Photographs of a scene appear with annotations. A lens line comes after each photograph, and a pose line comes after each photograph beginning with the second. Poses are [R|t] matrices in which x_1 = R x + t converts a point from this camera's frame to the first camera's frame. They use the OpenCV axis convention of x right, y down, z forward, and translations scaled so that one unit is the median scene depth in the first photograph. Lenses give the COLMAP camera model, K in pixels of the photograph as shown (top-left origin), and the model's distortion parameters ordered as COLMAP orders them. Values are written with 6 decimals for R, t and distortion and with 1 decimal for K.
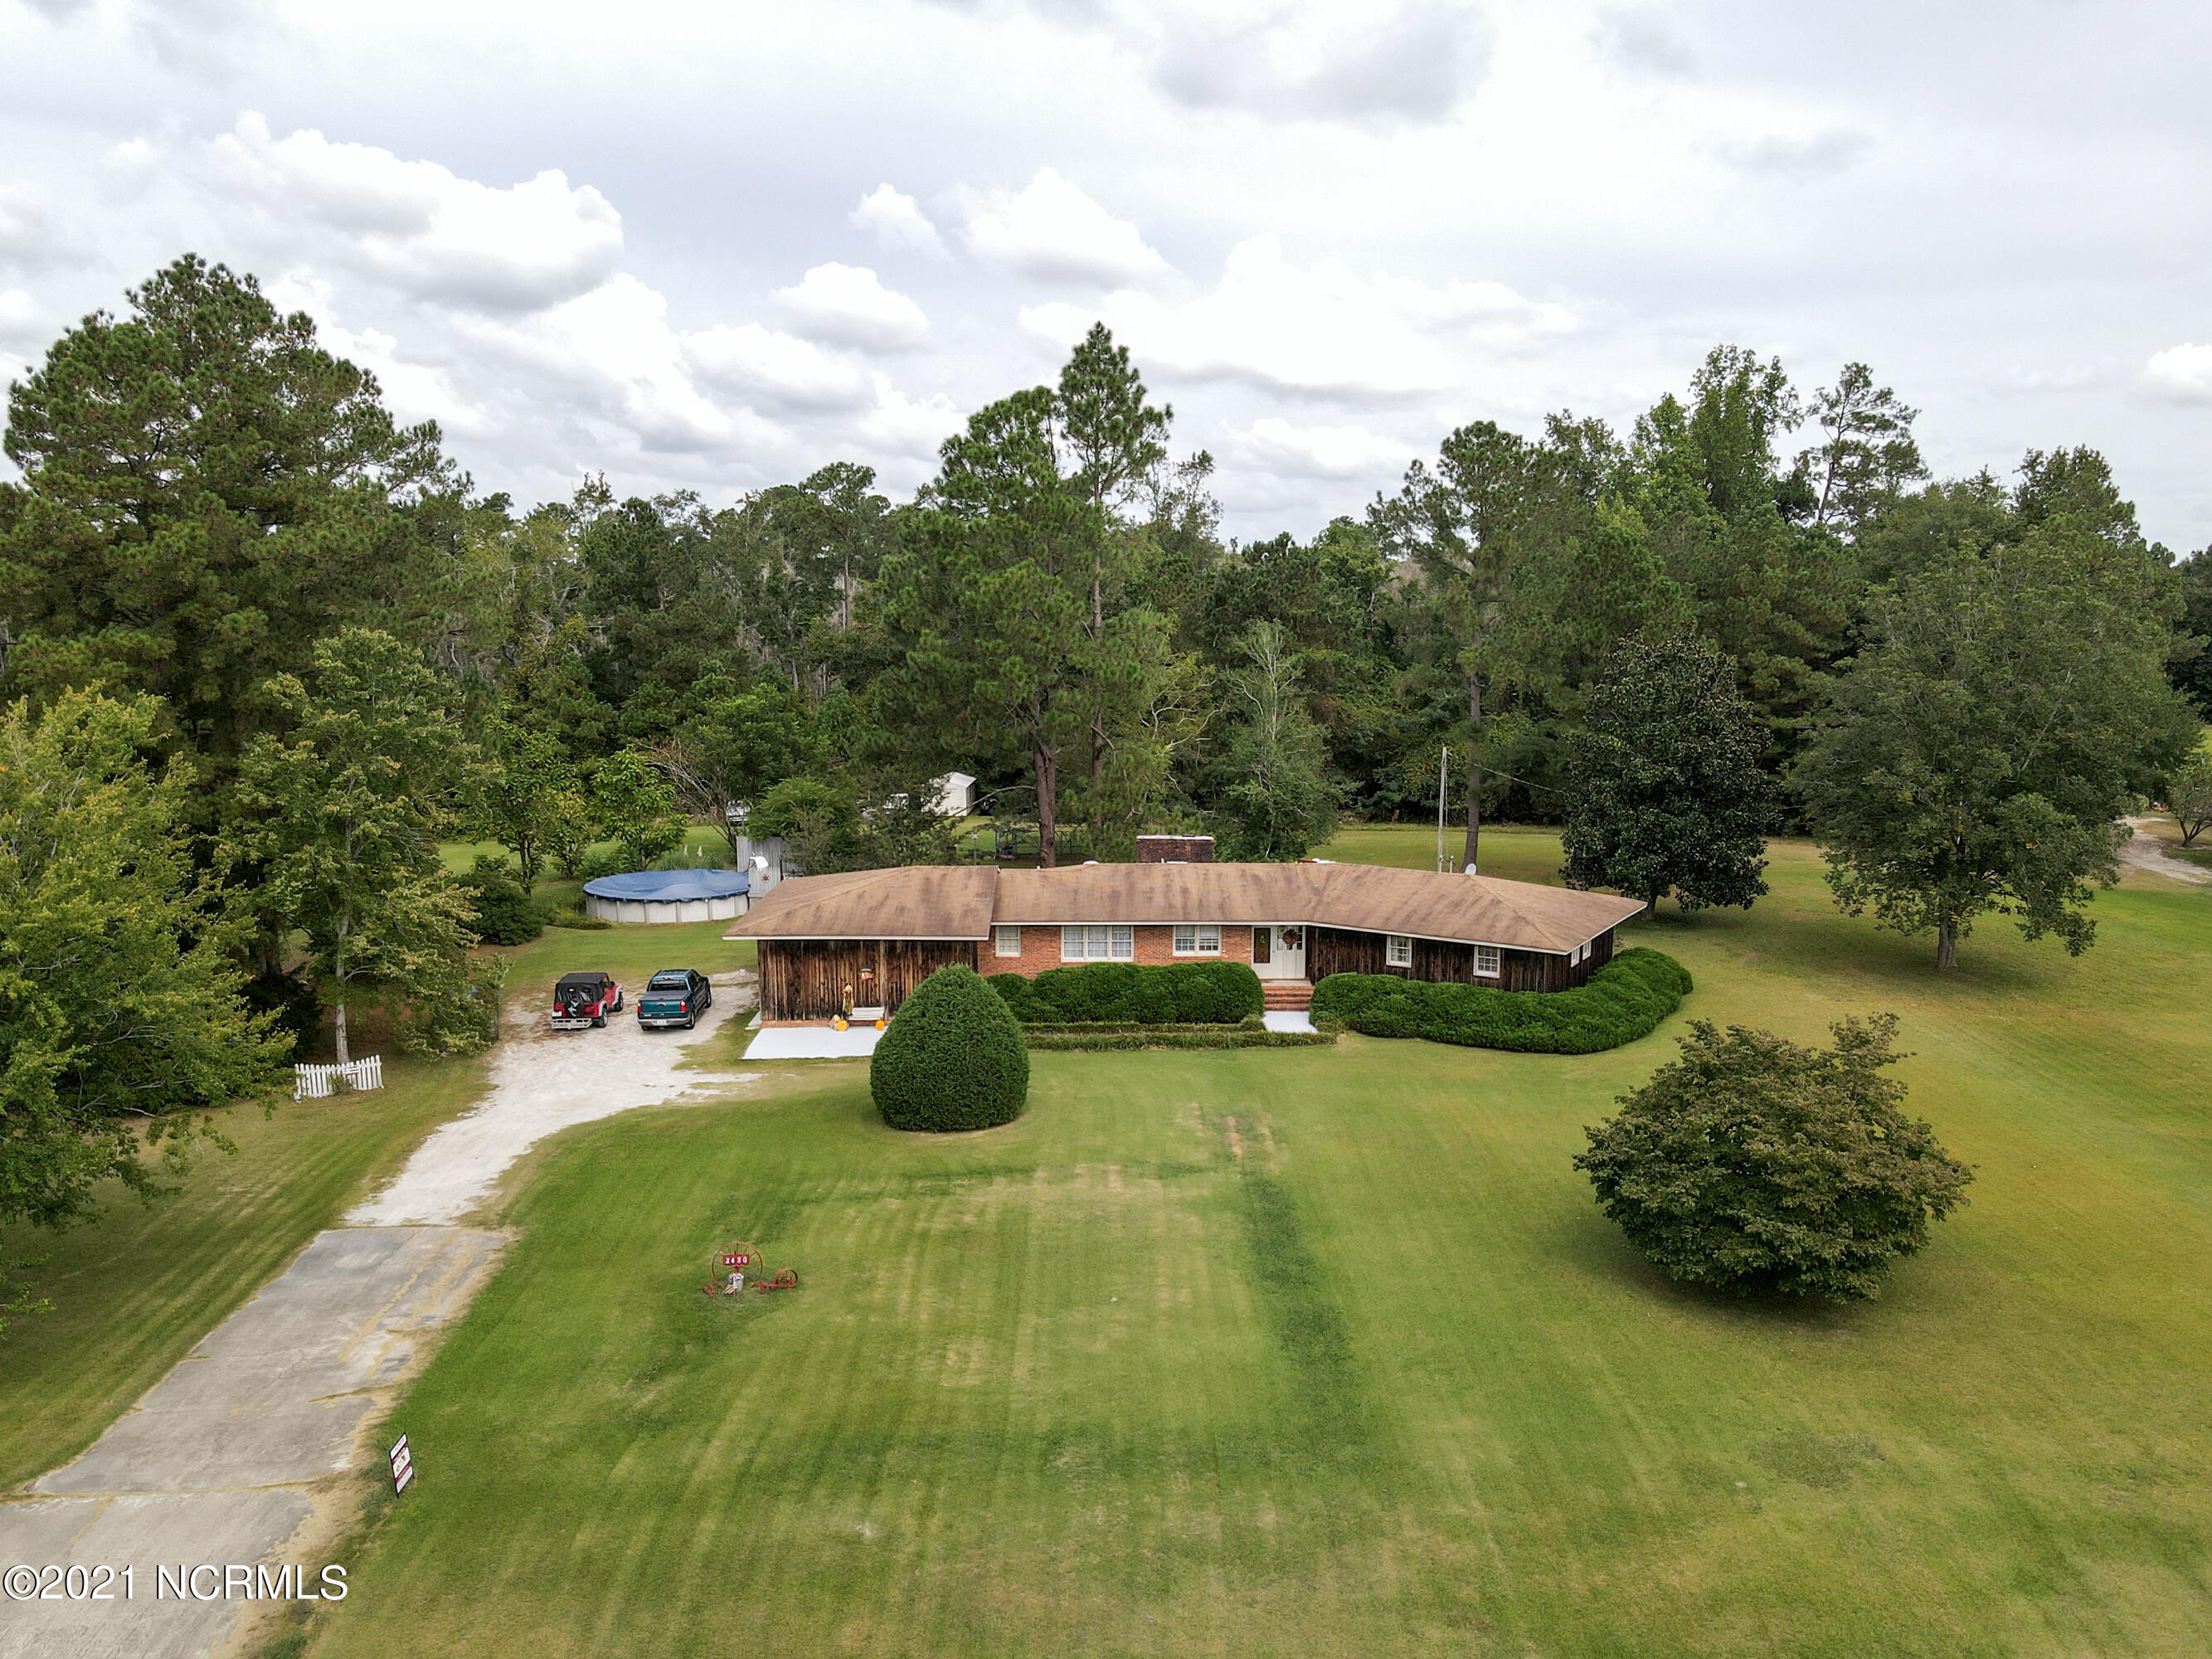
lens RADIAL K [[1712.5, 0, 1106.0], [0, 1712.5, 829.5], [0, 0, 1]] dist [0.009480, 0.001264]
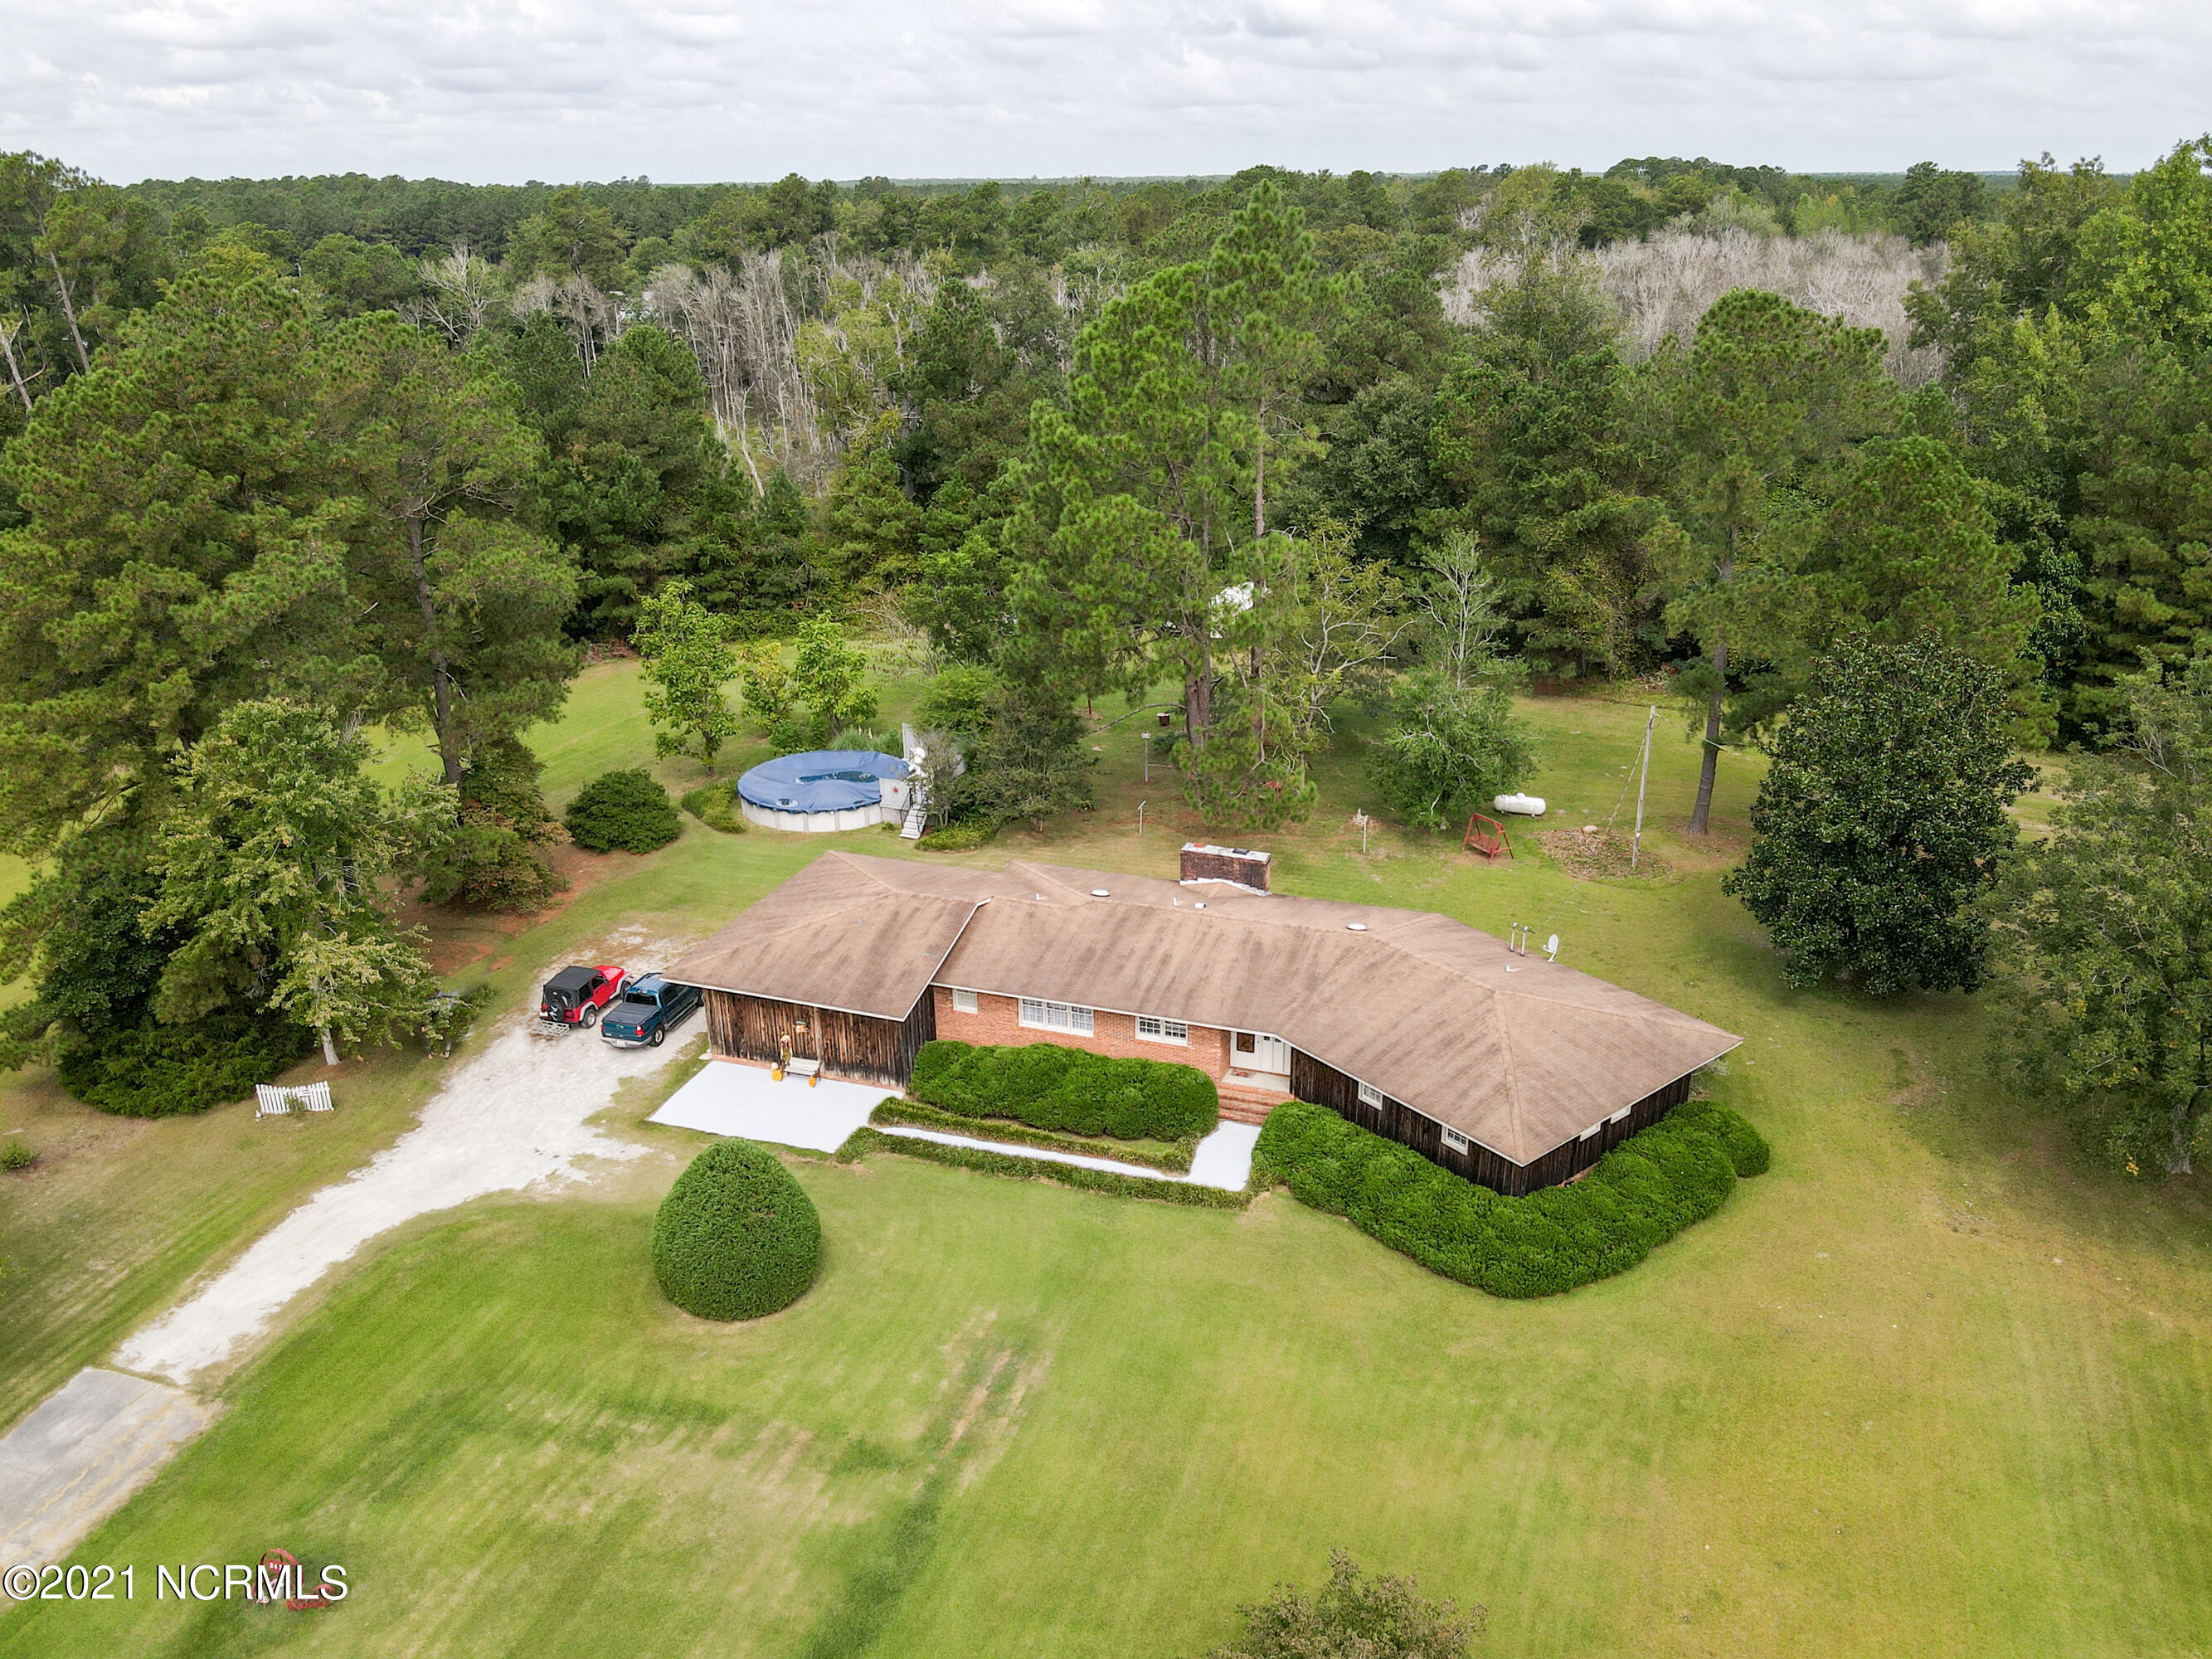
lens RADIAL K [[1629.4, 0, 1067.1], [0, 1629.4, 785.3], [0, 0, 1]] dist [-0.028262, 0.005956]
pose [[0.933479, 0.102917, -0.343547, 0.297034], [-0.027932, 0.975893, 0.216454, -0.248493], [0.357542, -0.192460, 0.913851, 0.247398]]
